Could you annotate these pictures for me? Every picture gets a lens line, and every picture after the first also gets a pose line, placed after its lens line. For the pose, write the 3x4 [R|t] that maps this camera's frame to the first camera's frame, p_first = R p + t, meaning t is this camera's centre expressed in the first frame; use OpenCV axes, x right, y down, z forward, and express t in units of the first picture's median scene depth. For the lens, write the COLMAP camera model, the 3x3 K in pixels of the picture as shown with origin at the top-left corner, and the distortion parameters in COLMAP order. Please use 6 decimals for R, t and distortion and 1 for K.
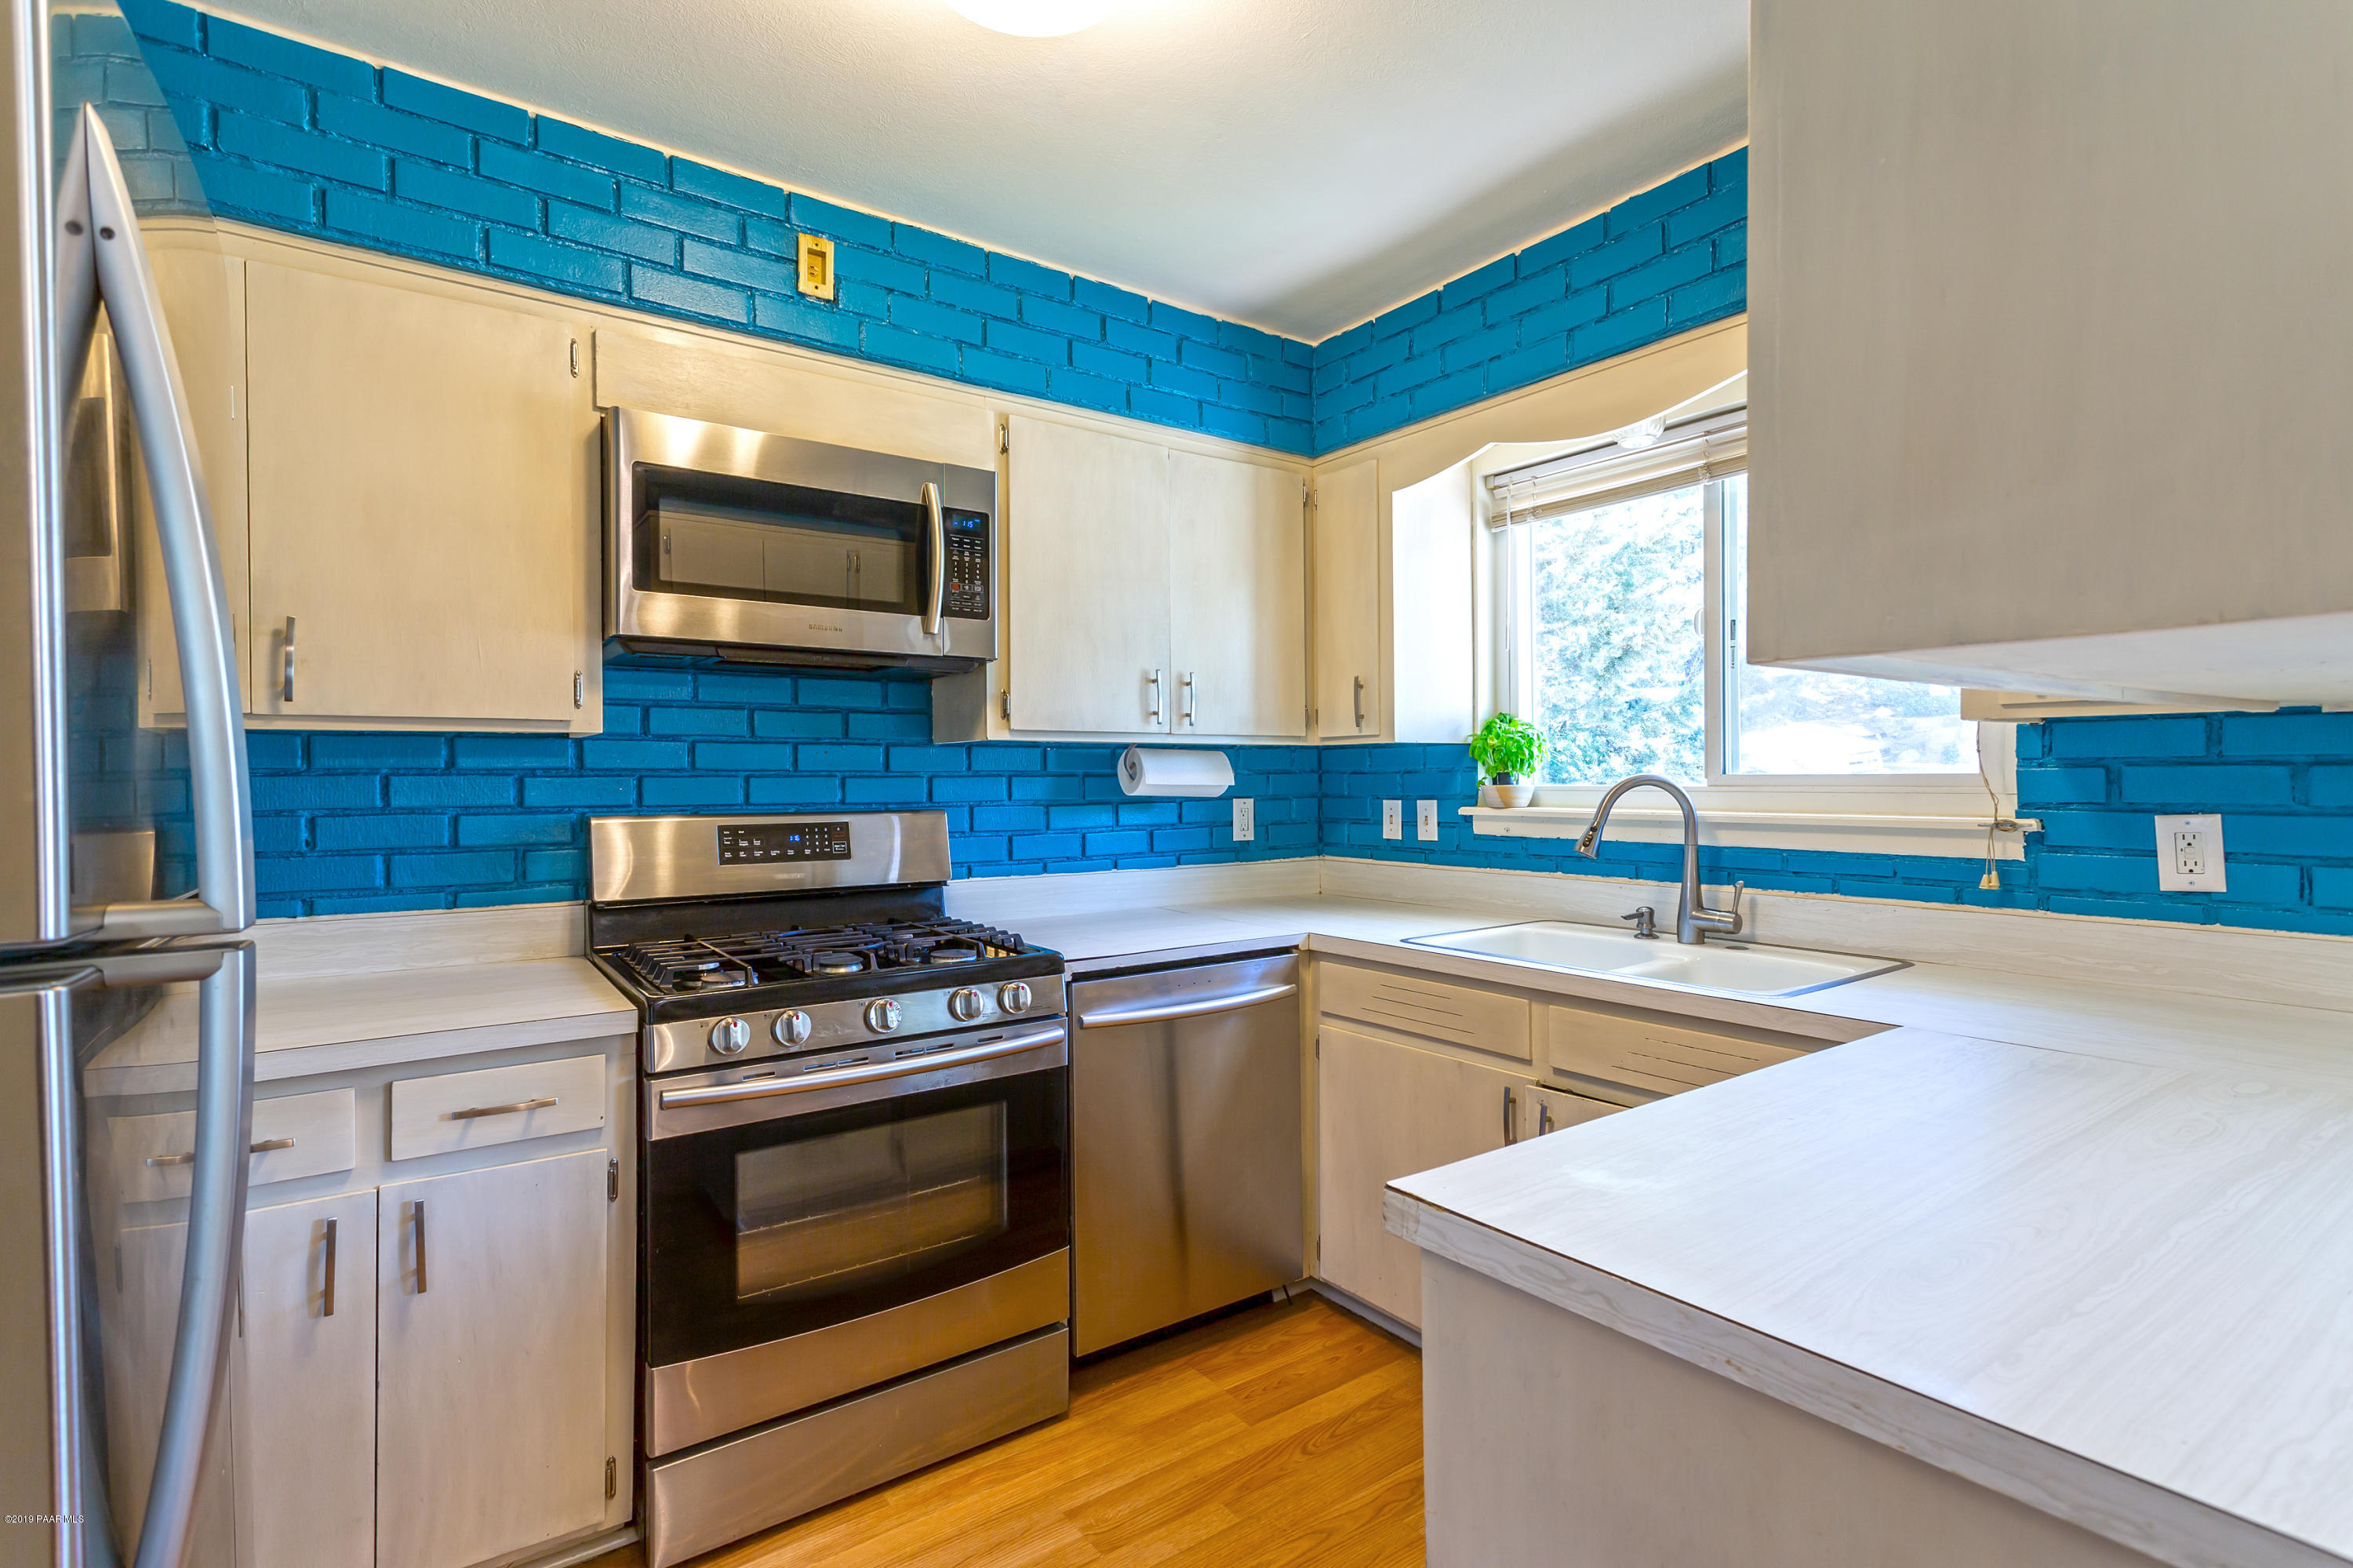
lens RADIAL K [[1110.1, 0, 1174.6], [0, 1110.1, 781.9], [0, 0, 1]] dist [0.003920, -0.000017]
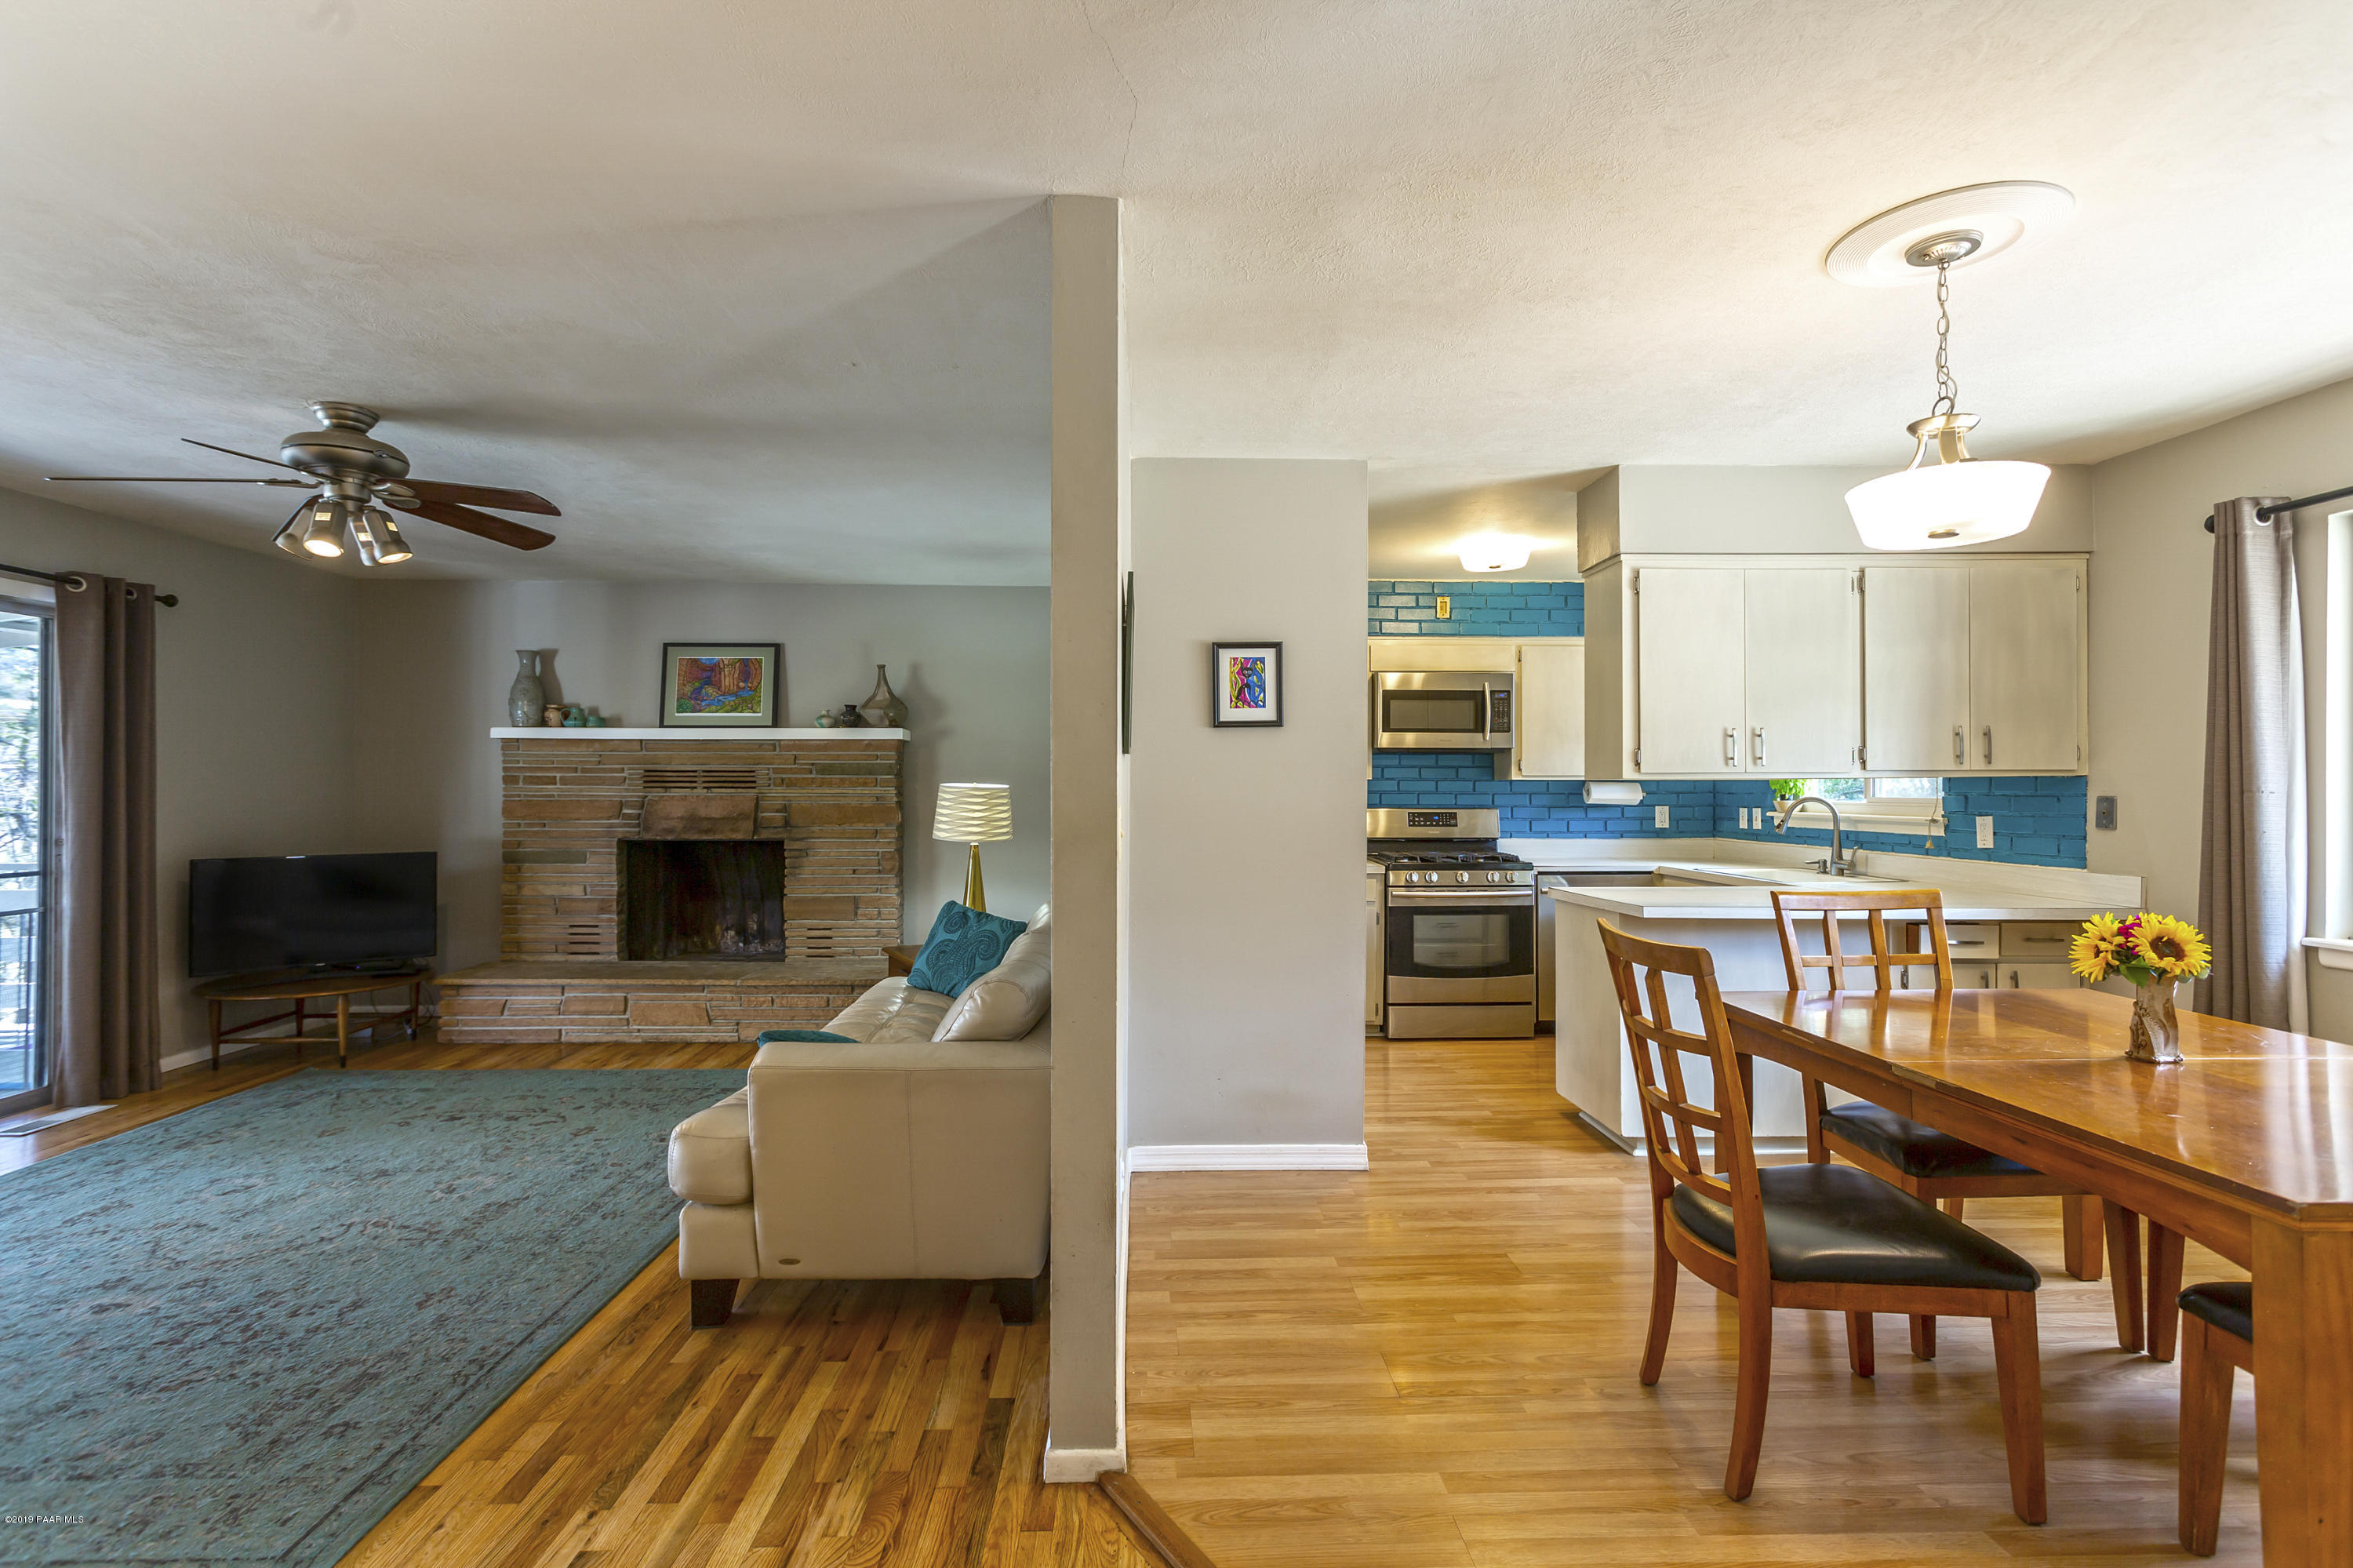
lens RADIAL K [[1110.1, 0, 1174.6], [0, 1110.1, 781.9], [0, 0, 1]] dist [0.003920, -0.000017]
pose [[0.830124, 0.003285, -0.557570, 0.603160], [-0.007225, 0.999962, -0.004865, -0.016058], [0.557533, 0.008067, 0.830116, -1.507517]]
